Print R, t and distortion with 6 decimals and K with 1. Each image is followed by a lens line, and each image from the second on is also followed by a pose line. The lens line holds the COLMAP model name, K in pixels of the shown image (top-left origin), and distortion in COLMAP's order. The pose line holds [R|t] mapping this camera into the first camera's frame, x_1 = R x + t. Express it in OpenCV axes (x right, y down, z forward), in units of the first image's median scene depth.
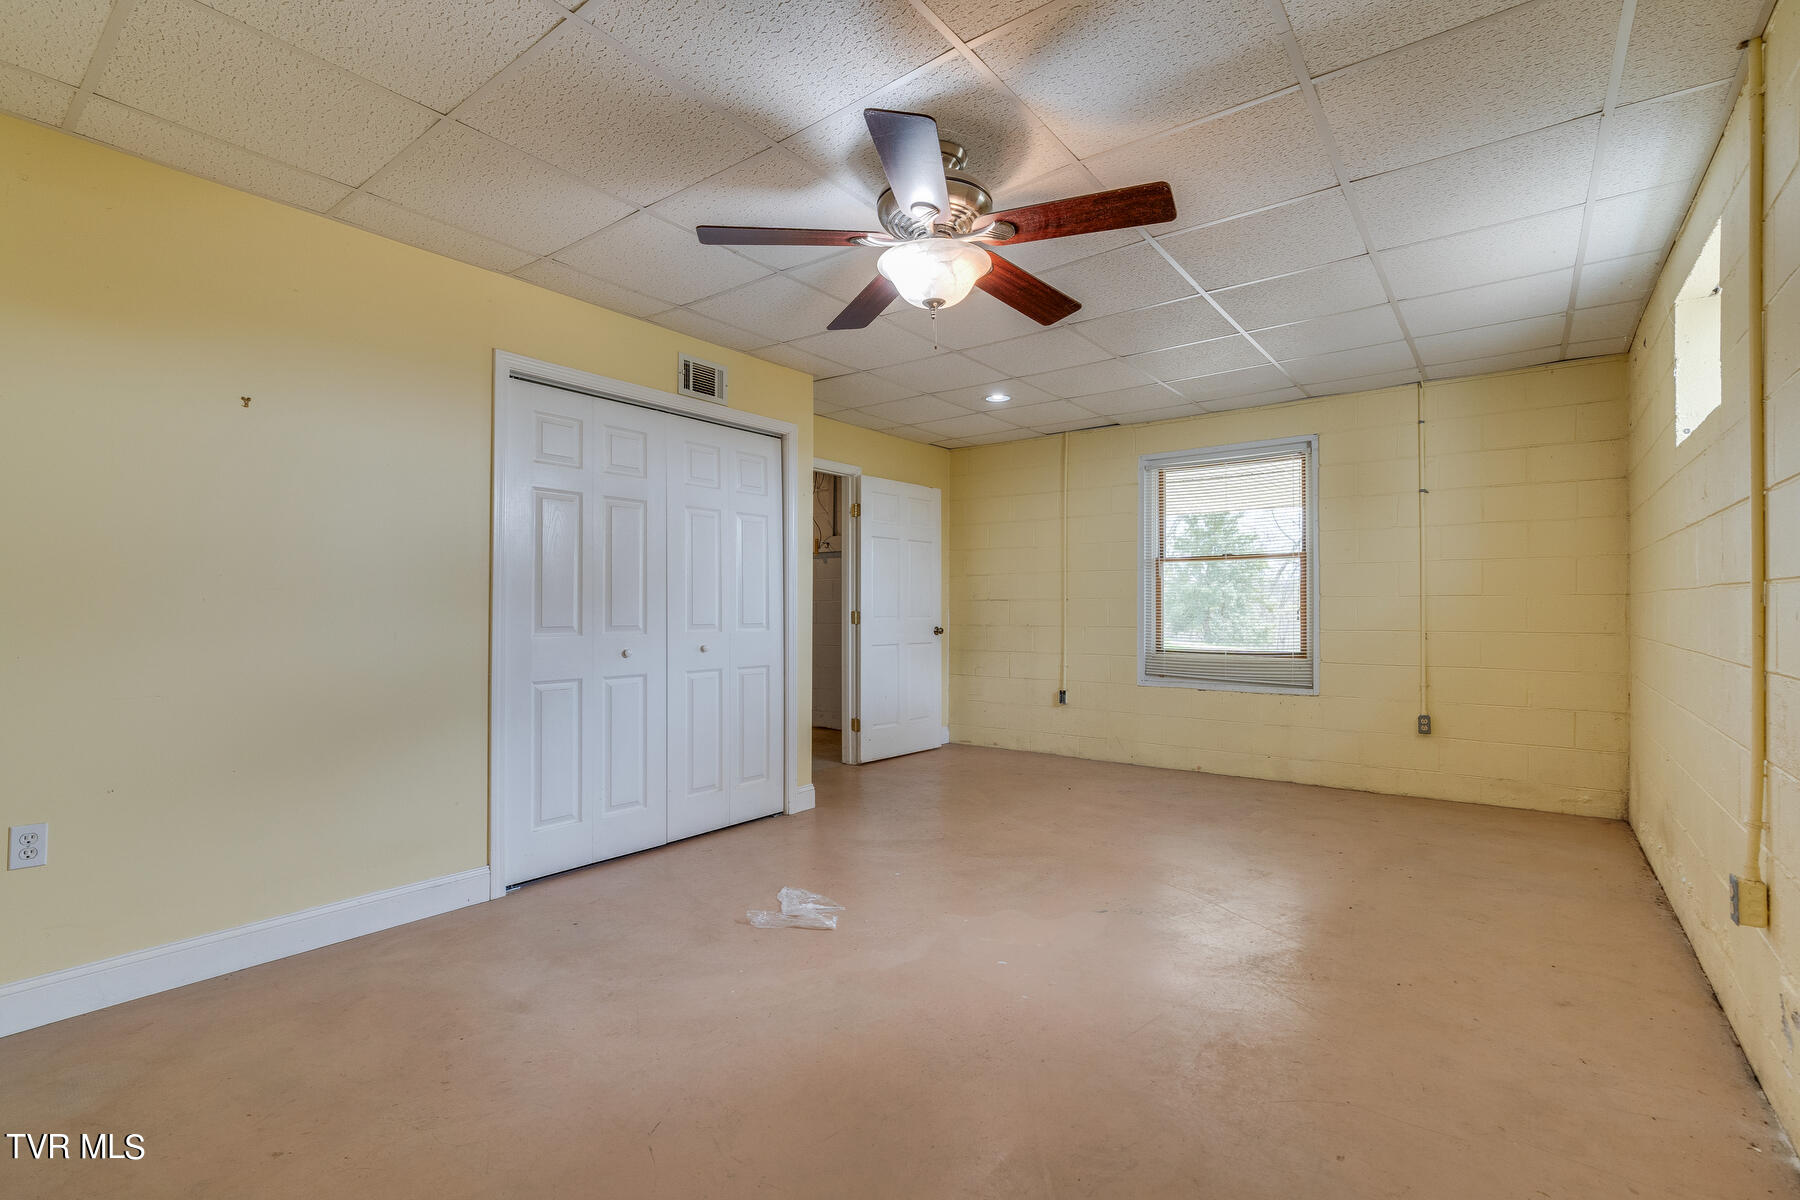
lens RADIAL K [[810.0, 0, 900.0], [0, 810.0, 600.0], [0, 0, 1]] dist [-0.003041, -0.000347]
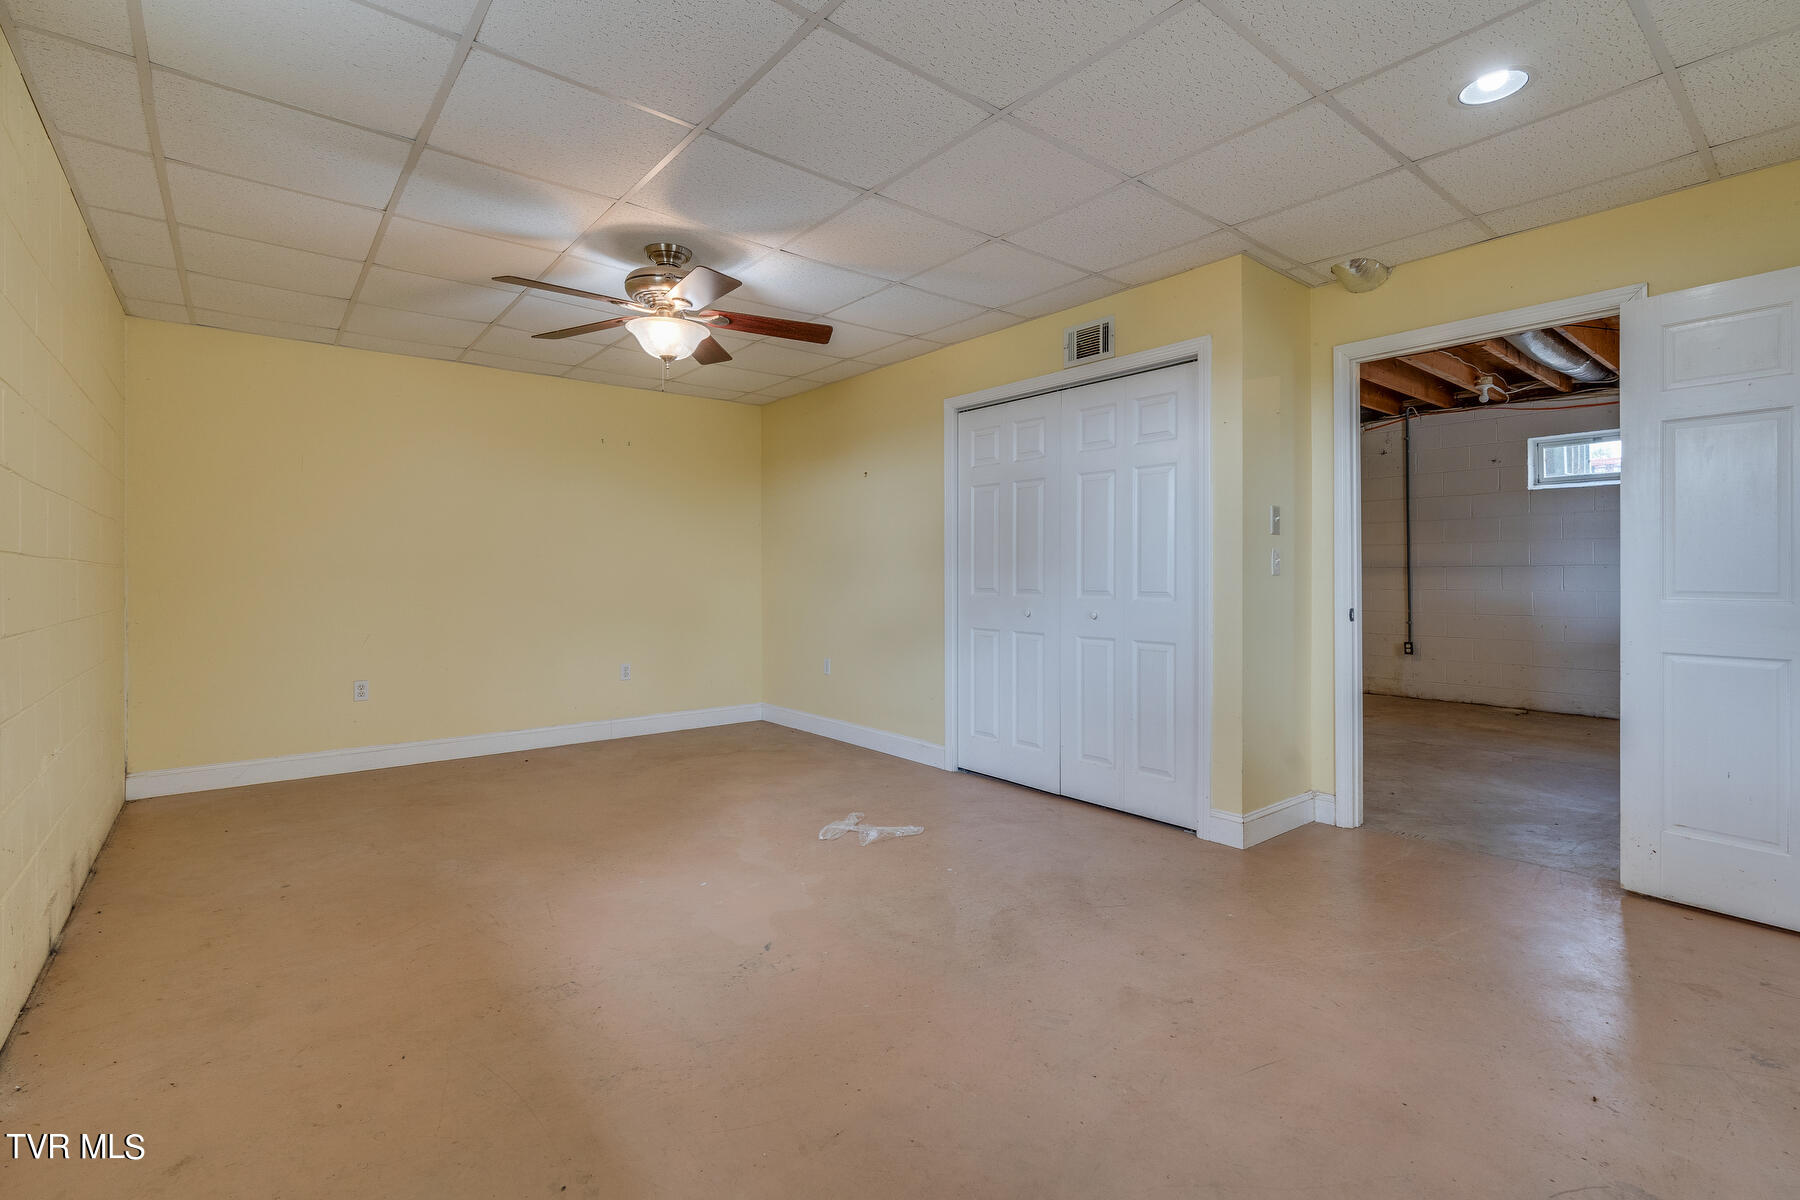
lens RADIAL K [[816.8, 0, 899.8], [0, 816.8, 570.2], [0, 0, 1]] dist [-0.015806, -0.000377]
pose [[-0.238434, -0.004594, -0.971148, 0.771427], [0.009361, 0.999931, -0.007028, 0.010029], [0.971114, -0.010767, -0.238375, 1.008801]]
